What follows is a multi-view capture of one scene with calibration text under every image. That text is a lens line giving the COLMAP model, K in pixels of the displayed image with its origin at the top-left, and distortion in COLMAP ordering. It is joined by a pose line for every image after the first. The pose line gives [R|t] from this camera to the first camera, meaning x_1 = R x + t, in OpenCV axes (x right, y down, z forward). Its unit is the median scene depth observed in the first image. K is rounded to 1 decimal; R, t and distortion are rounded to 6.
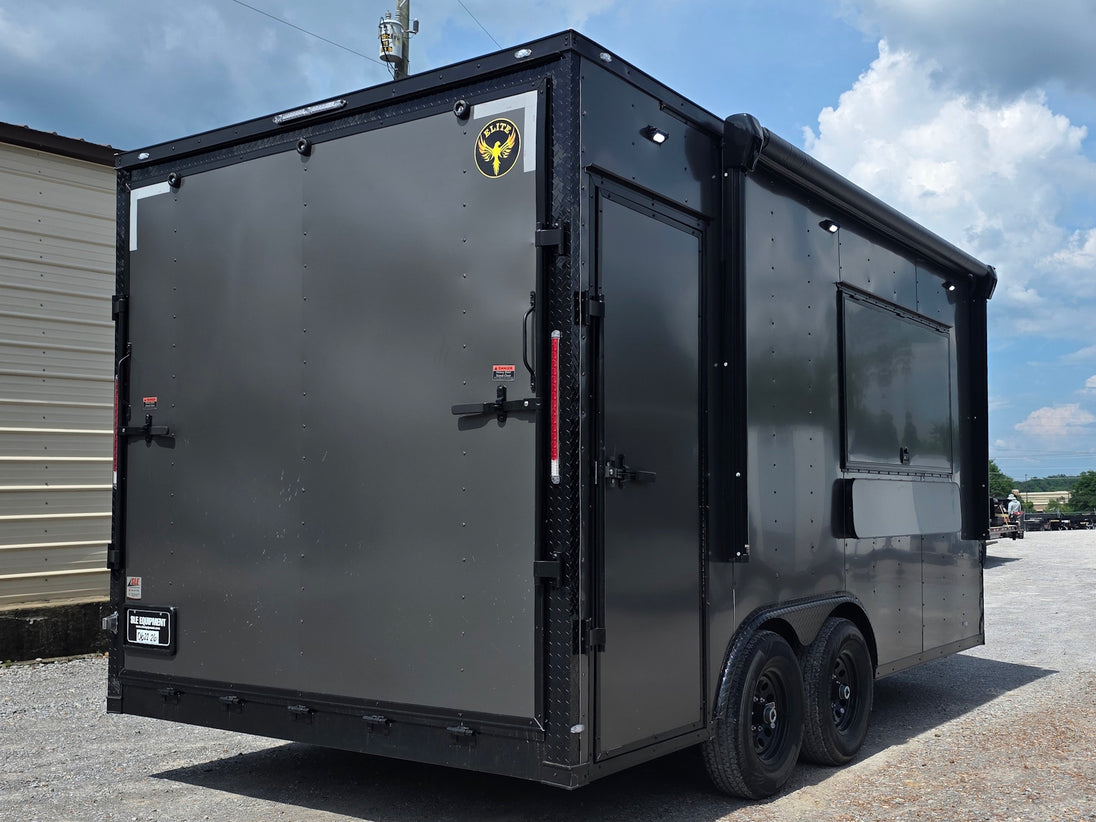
lens RADIAL K [[1247.8, 0, 548.0], [0, 1247.8, 411.0], [0, 0, 1]] dist [0.023079, 0.011609]
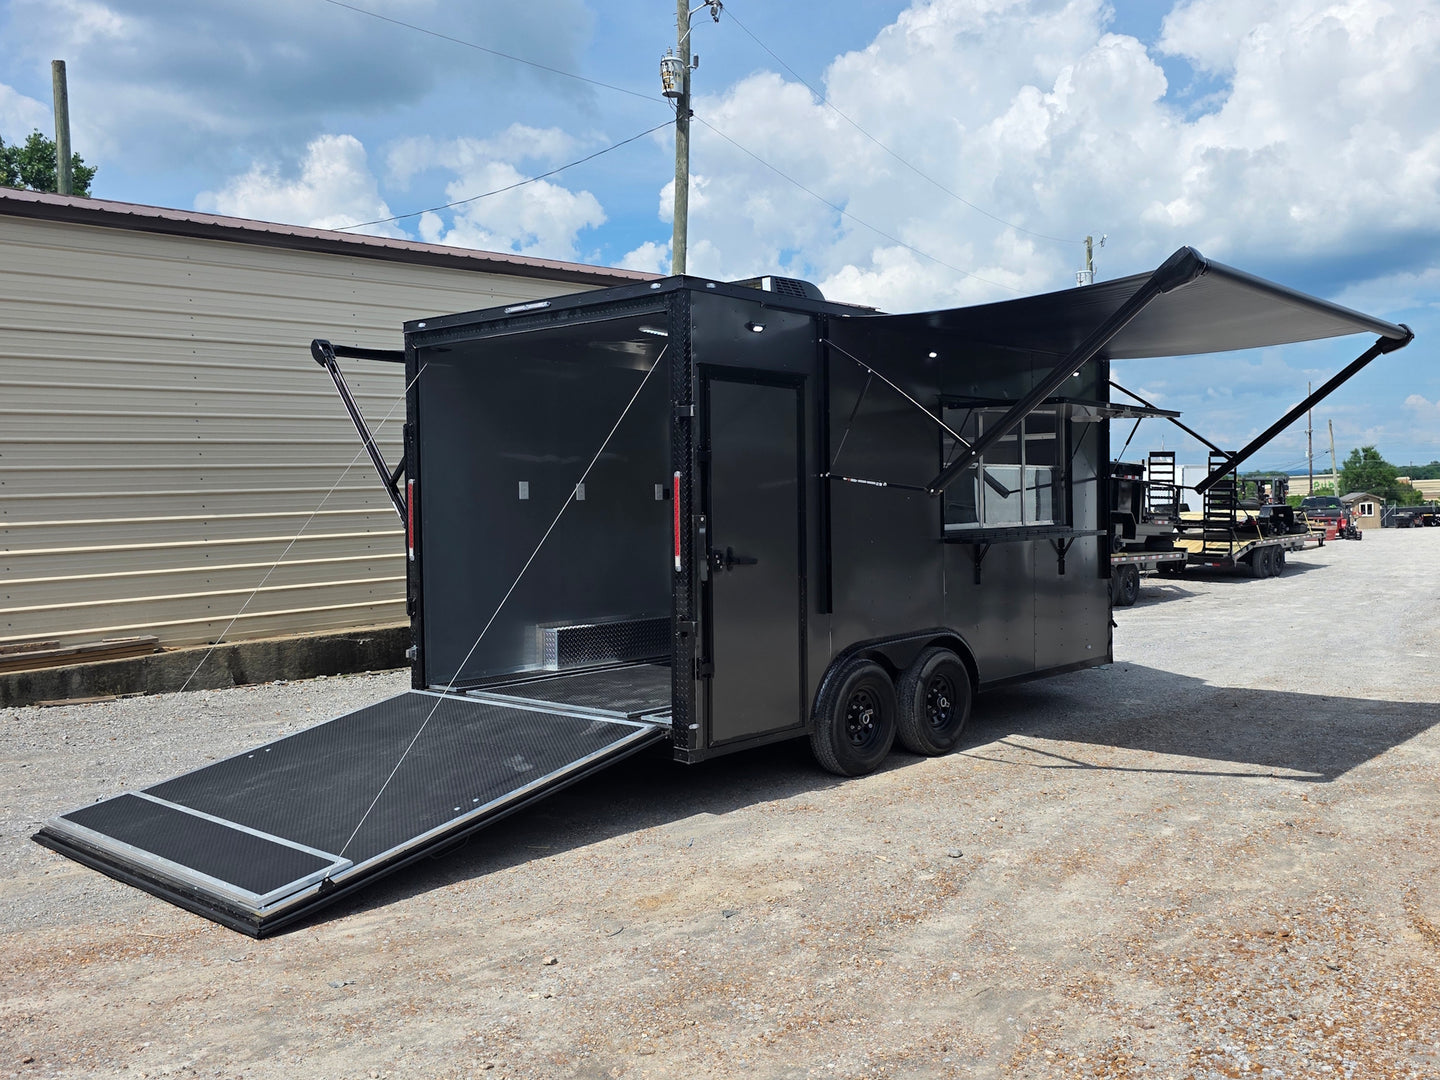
lens RADIAL K [[1291.3, 0, 739.3], [0, 1291.3, 515.3], [0, 0, 1]] dist [0.052884, -0.011486]
pose [[0.994304, -0.010579, -0.106057, 0.172385], [0.019430, 0.996380, 0.082766, -0.097418], [0.104798, -0.084355, 0.990910, -0.395350]]
